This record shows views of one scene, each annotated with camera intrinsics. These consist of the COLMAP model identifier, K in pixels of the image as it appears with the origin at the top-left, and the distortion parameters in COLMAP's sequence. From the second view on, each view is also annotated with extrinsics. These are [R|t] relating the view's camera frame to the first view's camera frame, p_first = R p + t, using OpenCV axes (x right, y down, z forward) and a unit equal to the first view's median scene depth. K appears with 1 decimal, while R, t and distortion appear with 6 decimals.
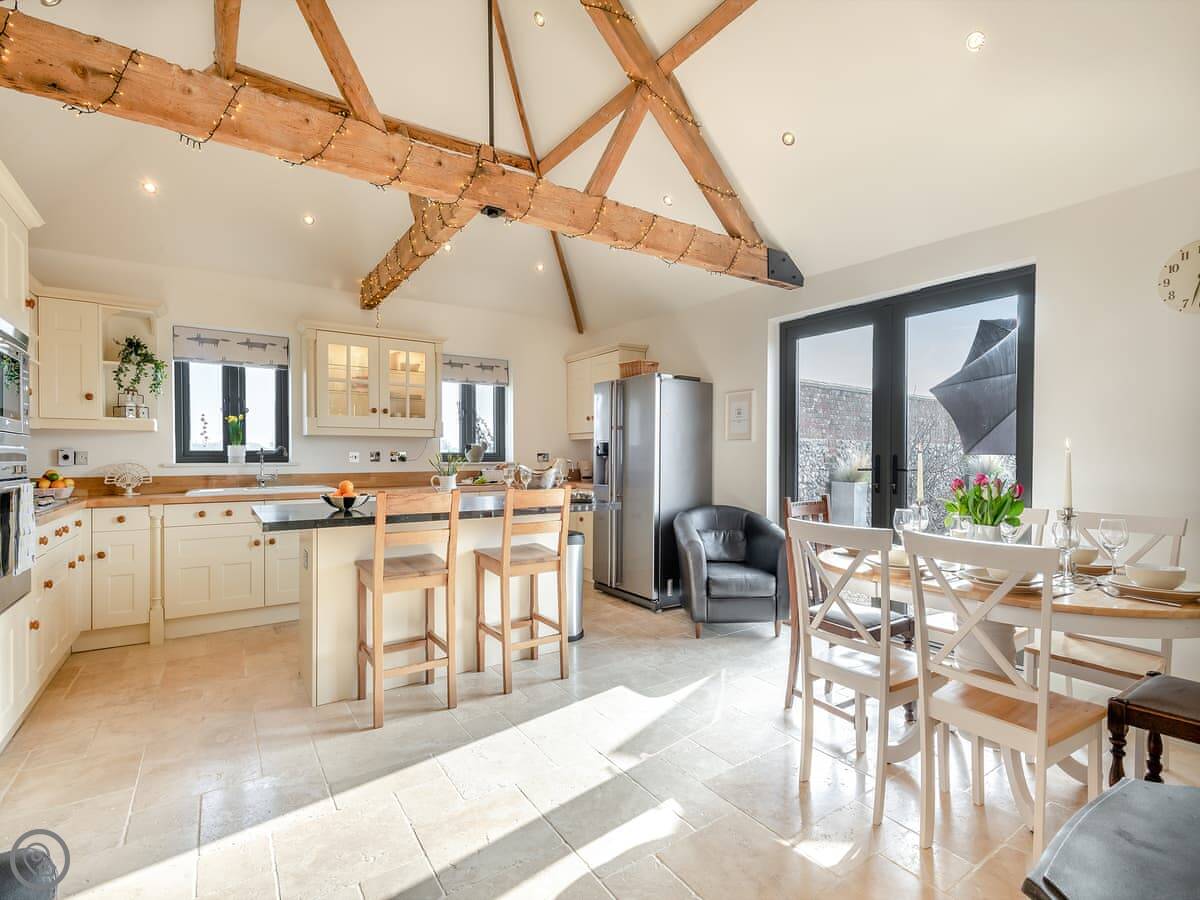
lens RADIAL K [[567.9, 0, 623.6], [0, 567.9, 452.7], [0, 0, 1]] dist [-0.000054, -0.000299]
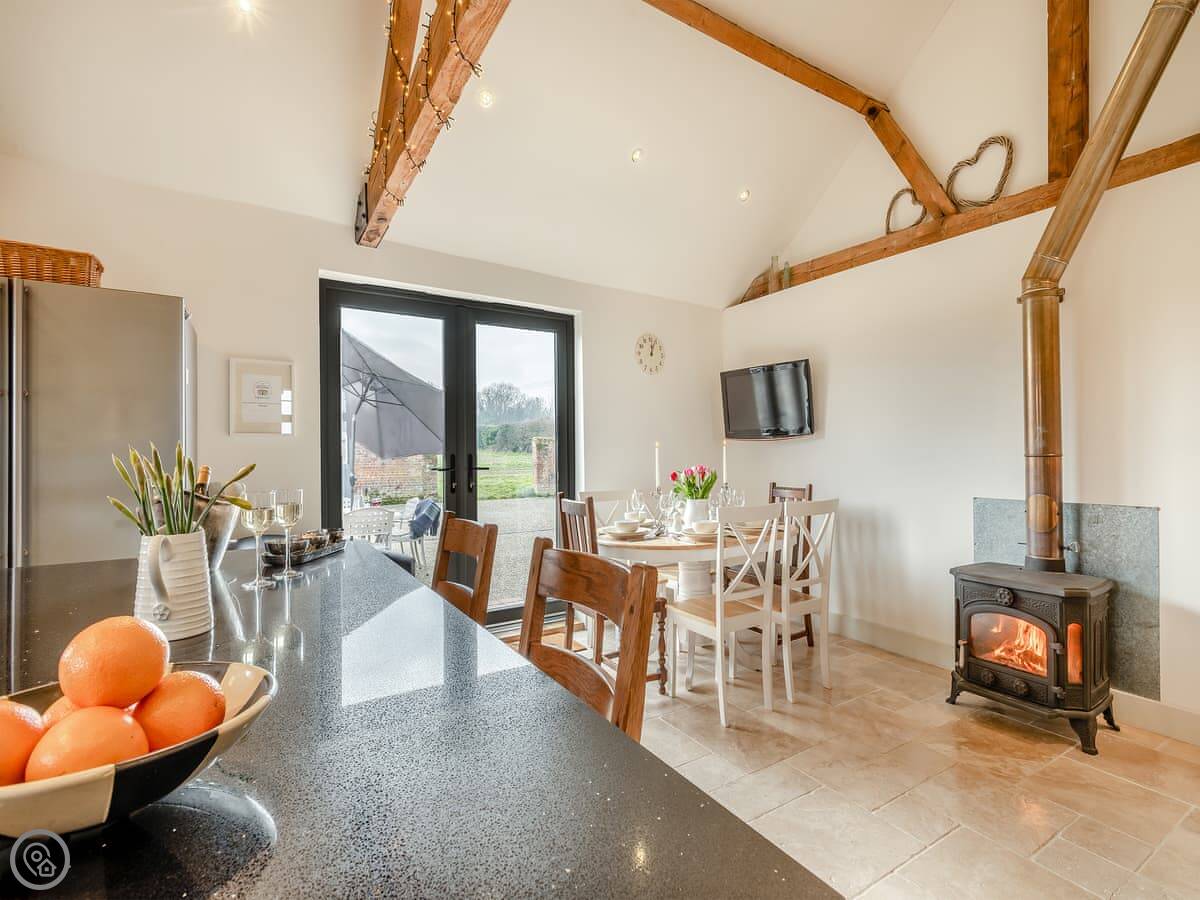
lens RADIAL K [[554.1, 0, 615.1], [0, 554.1, 447.0], [0, 0, 1]] dist [-0.000219, -0.000320]
pose [[0.057458, 0.009902, 0.998299, -0.425330], [0.001701, 0.999948, -0.010016, 0.000266], [-0.998346, 0.002273, 0.057438, 0.577739]]
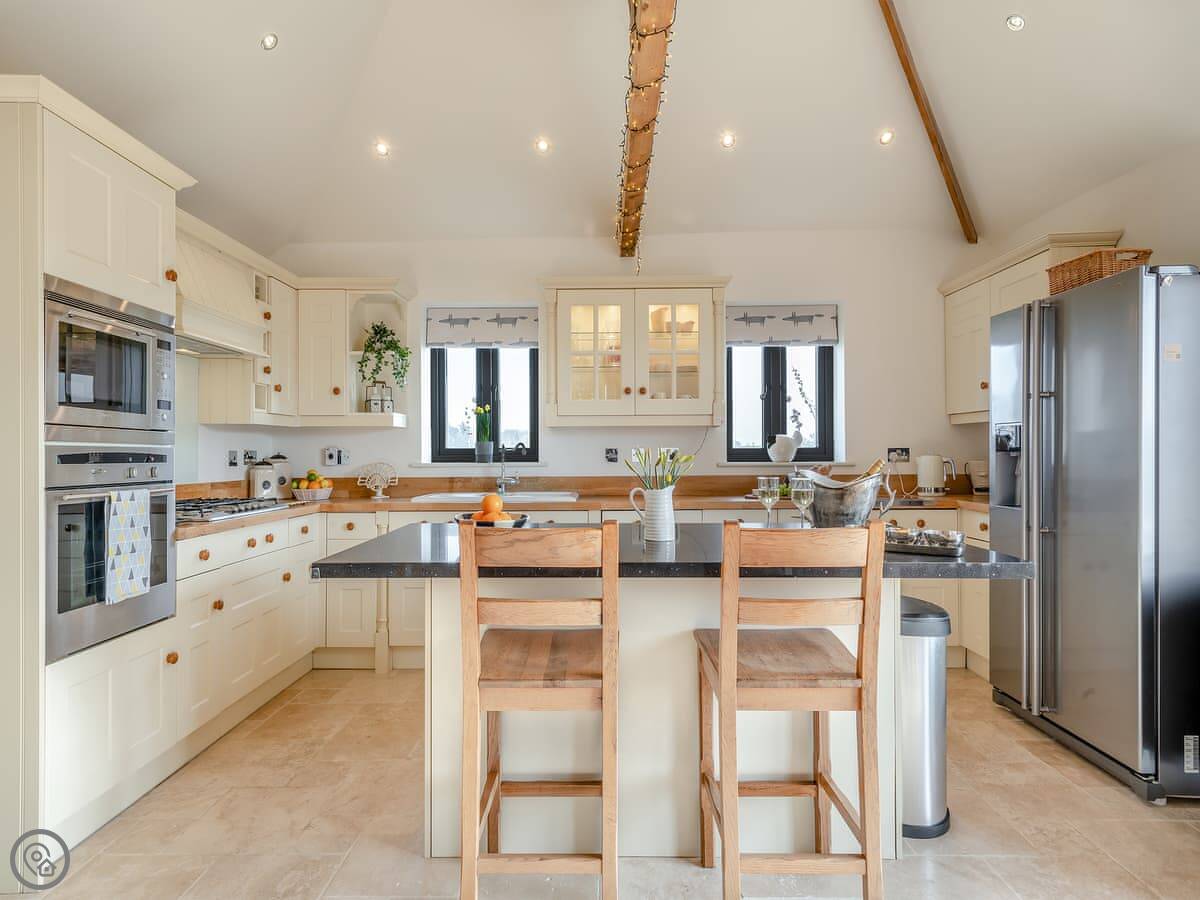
lens RADIAL K [[631.3, 0, 600.0], [0, 631.3, 450.0], [0, 0, 1]] dist [0.011873, -0.000689]
pose [[0.796595, -0.006706, -0.604476, 0.018845], [0.008120, 0.999967, -0.000393, 0.001050], [0.604459, -0.004595, 0.796623, 0.352564]]
